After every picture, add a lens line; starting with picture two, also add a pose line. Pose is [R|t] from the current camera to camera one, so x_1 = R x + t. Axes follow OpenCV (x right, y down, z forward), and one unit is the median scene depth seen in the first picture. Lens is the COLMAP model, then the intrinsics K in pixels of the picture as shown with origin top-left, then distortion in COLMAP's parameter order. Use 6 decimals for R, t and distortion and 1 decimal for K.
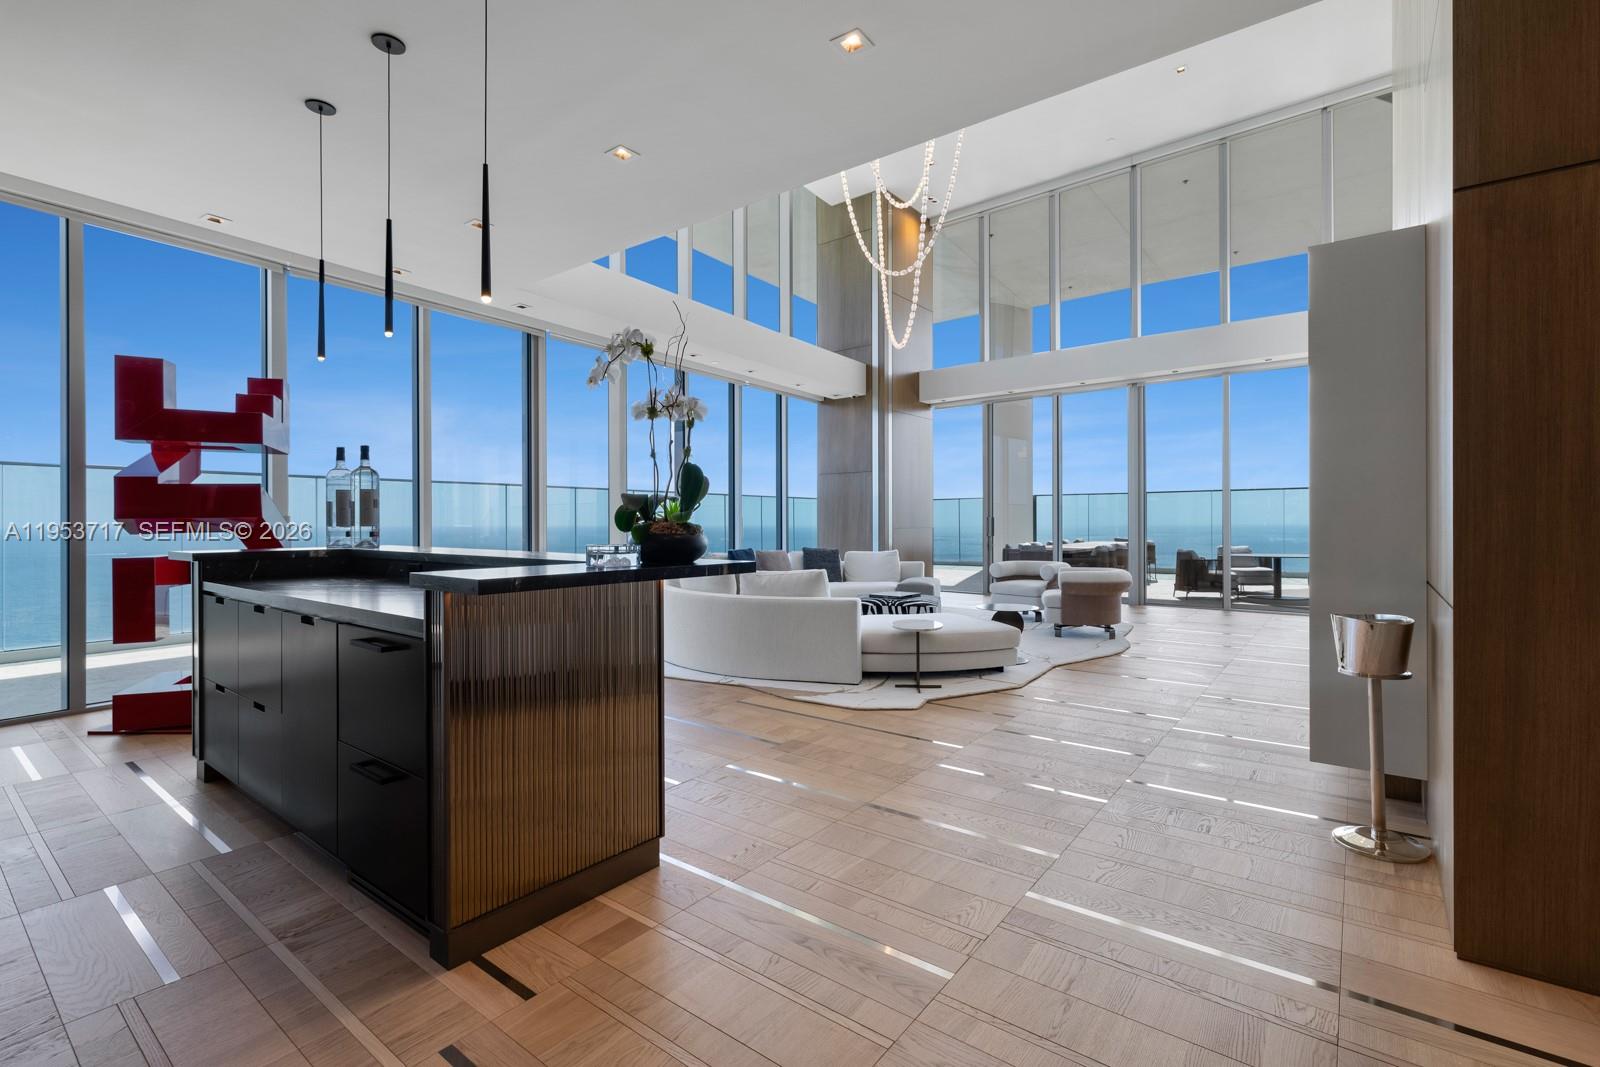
lens RADIAL K [[686.4, 0, 803.9], [0, 686.4, 527.2], [0, 0, 1]] dist [-0.000723, -0.000067]
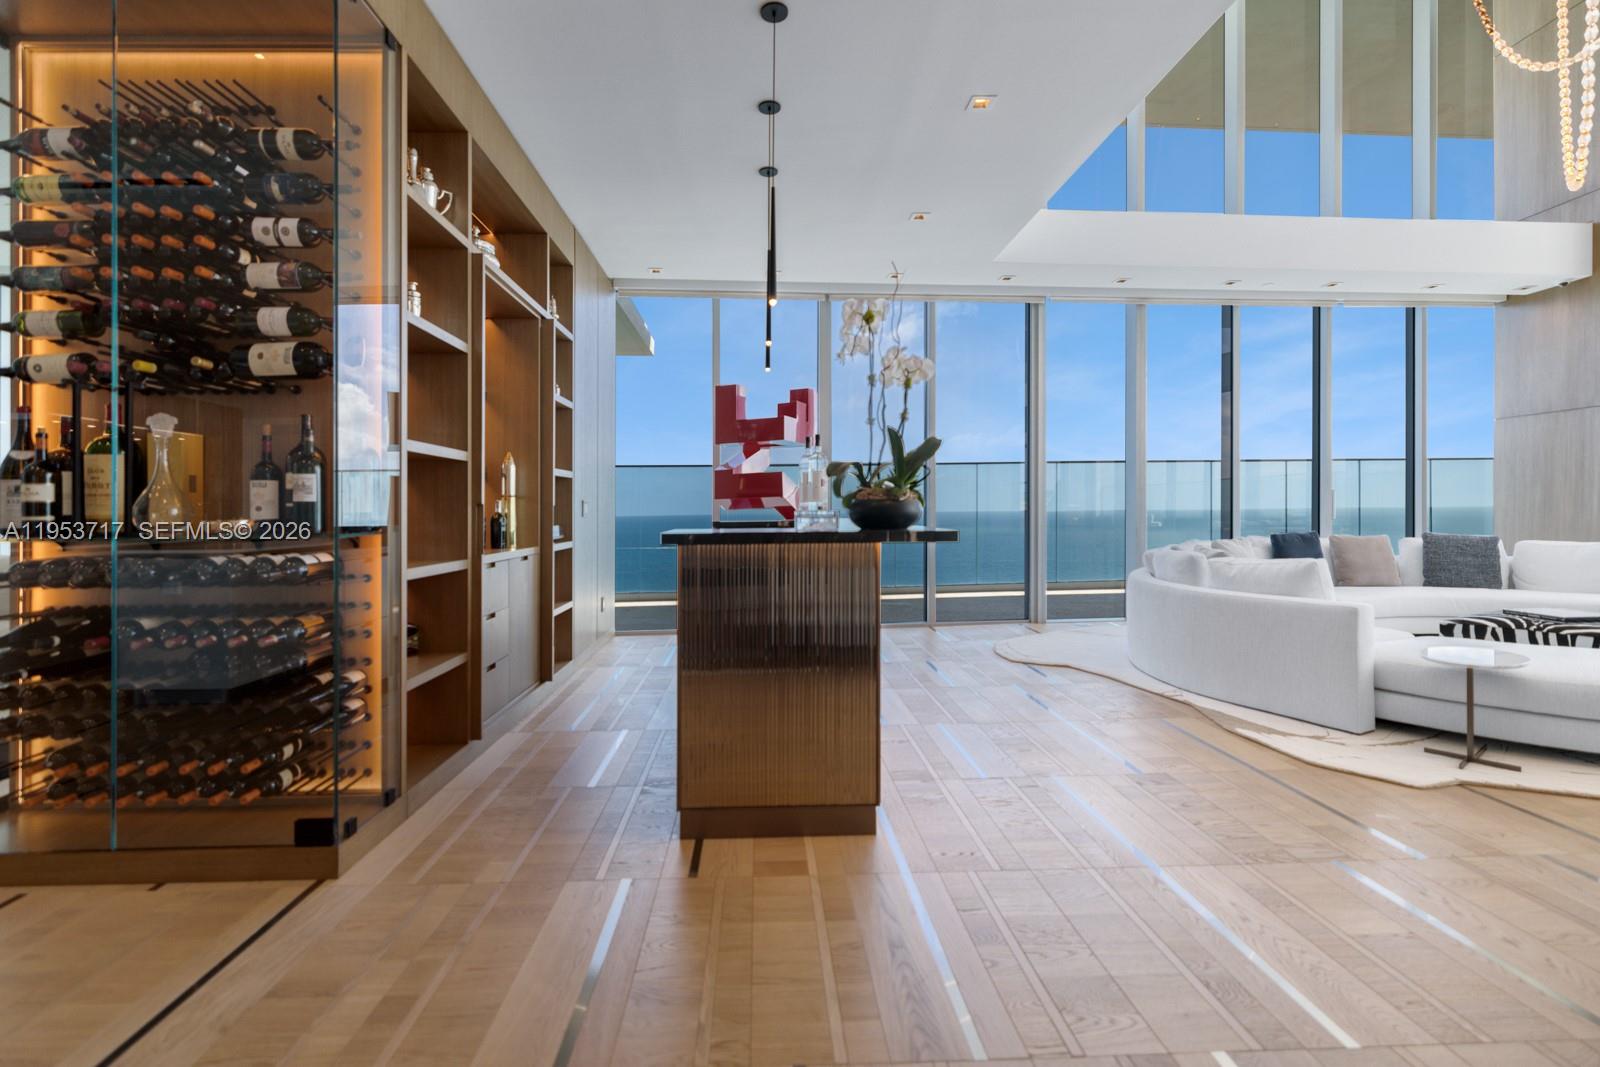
lens RADIAL K [[769.4, 0, 823.9], [0, 769.4, 503.2], [0, 0, 1]] dist [0.013666, -0.000027]
pose [[0.631474, -0.013022, -0.775288, 0.337826], [0.001844, 0.999881, -0.015292, 0.018049], [0.775395, 0.008226, 0.631423, 0.131743]]
